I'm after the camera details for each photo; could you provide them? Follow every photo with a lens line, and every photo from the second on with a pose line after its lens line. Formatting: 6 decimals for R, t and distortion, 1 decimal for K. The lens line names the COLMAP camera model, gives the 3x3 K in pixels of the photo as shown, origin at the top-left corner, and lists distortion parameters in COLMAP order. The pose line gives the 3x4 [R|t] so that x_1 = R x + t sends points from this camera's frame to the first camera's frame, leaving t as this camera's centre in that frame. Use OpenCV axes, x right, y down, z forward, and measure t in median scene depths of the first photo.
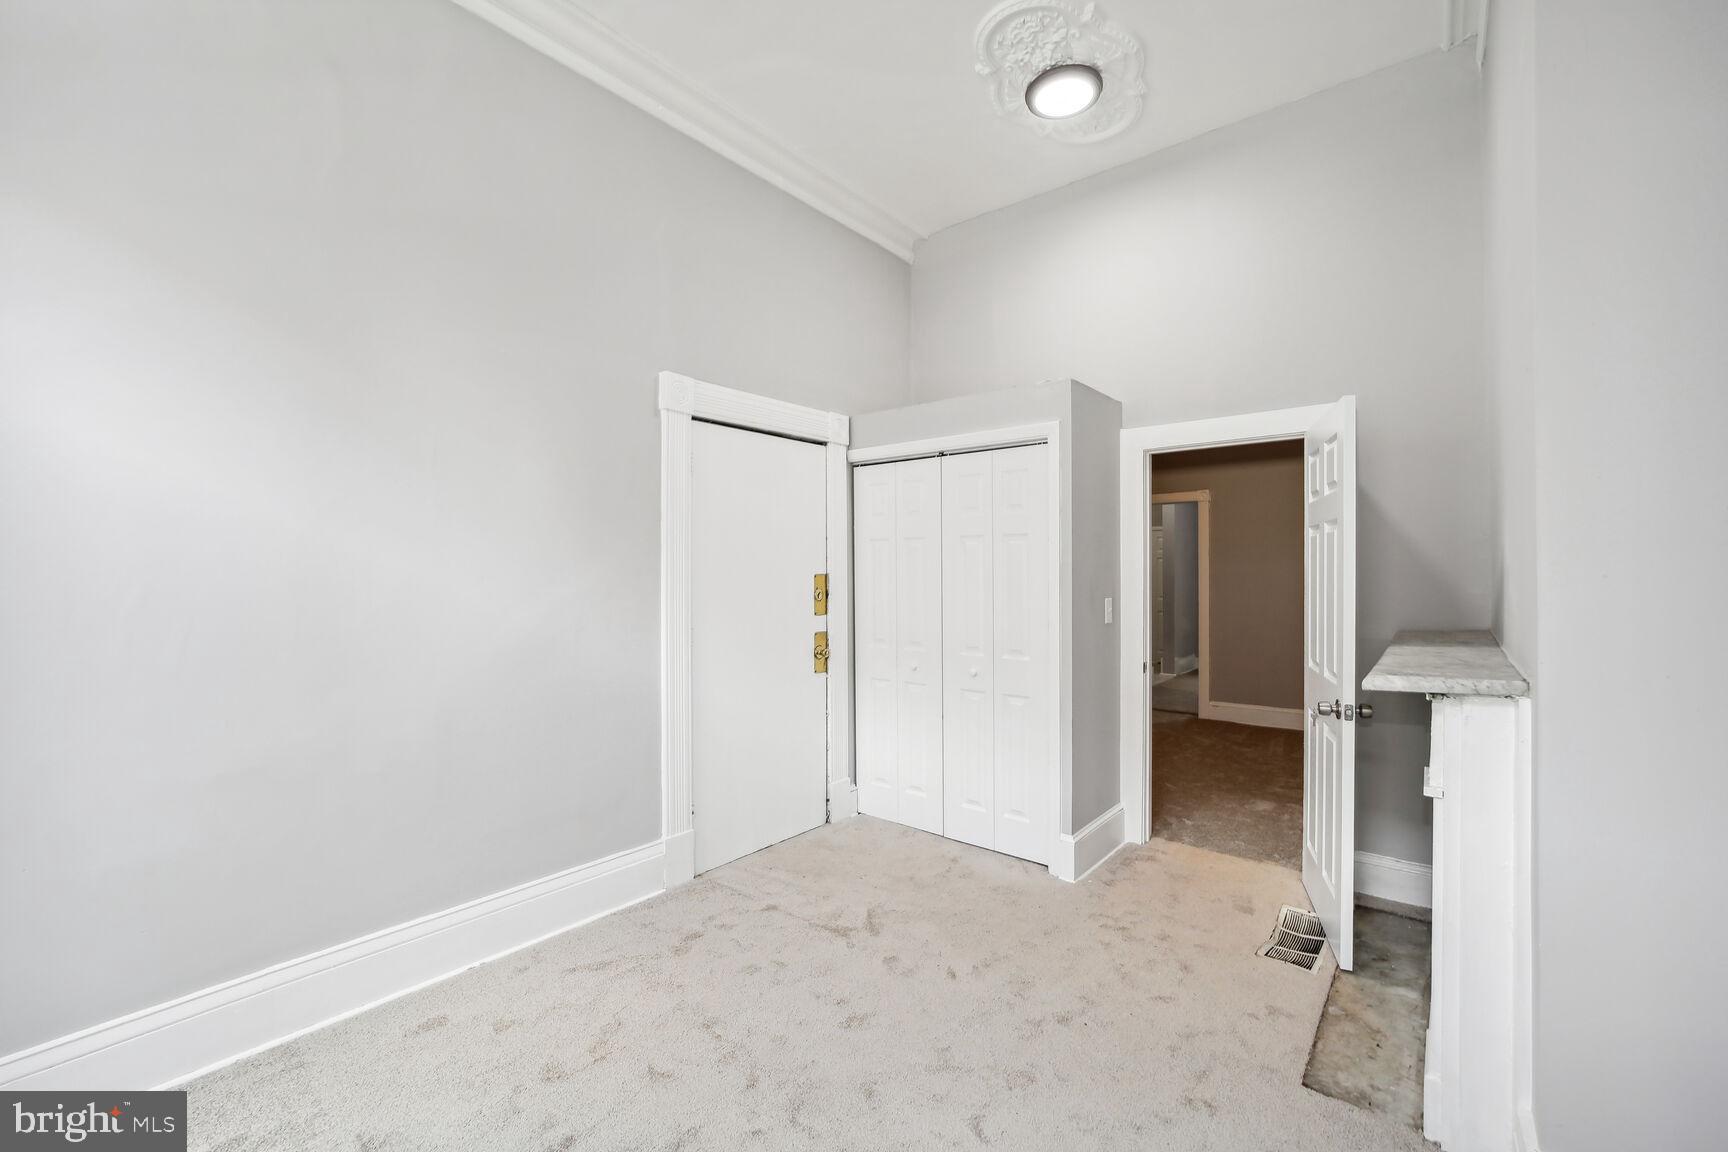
lens RADIAL K [[738.8, 0, 858.6], [0, 738.8, 563.3], [0, 0, 1]] dist [-0.018767, 0.000130]
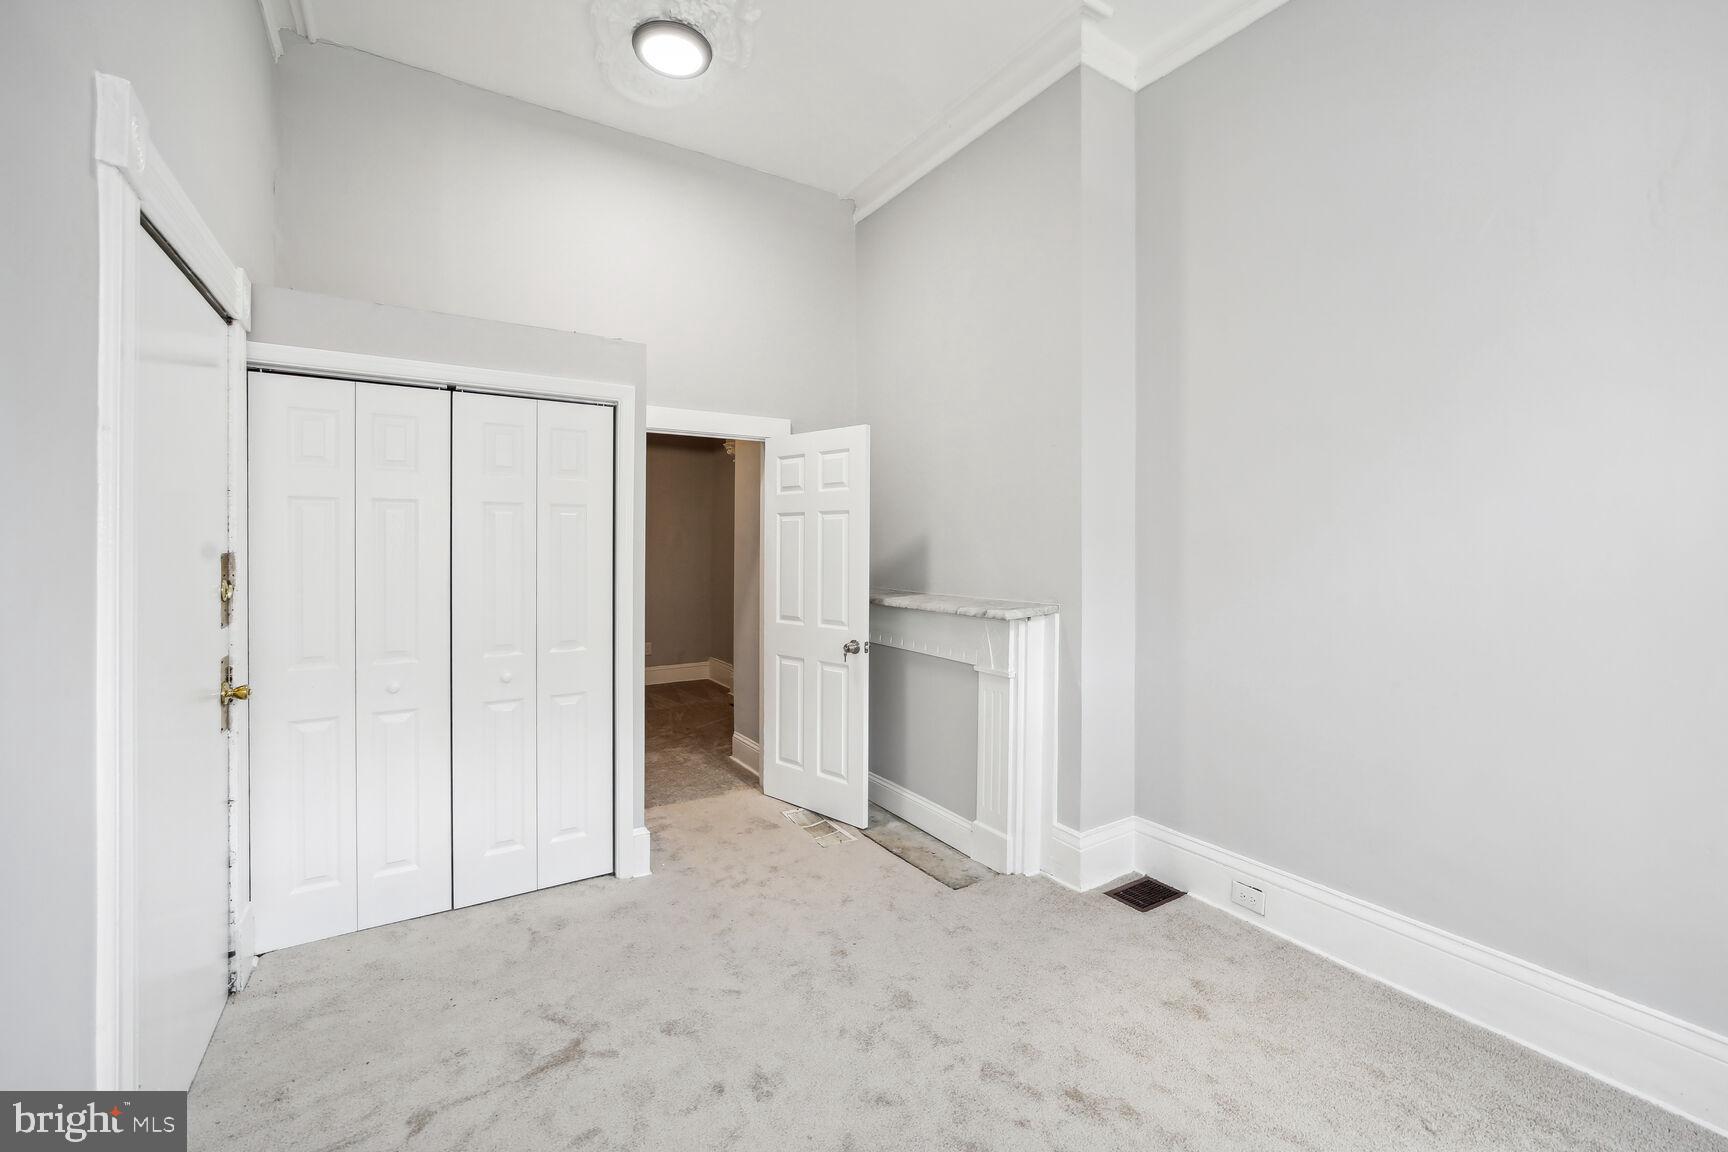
lens RADIAL K [[743.8, 0, 867.4], [0, 743.8, 543.8], [0, 0, 1]] dist [-0.014781, 0.000524]
pose [[0.263371, 0.004542, 0.964684, -0.566401], [-0.010085, 0.999947, -0.001955, 0.004358], [-0.964642, -0.009214, 0.263403, 0.479088]]
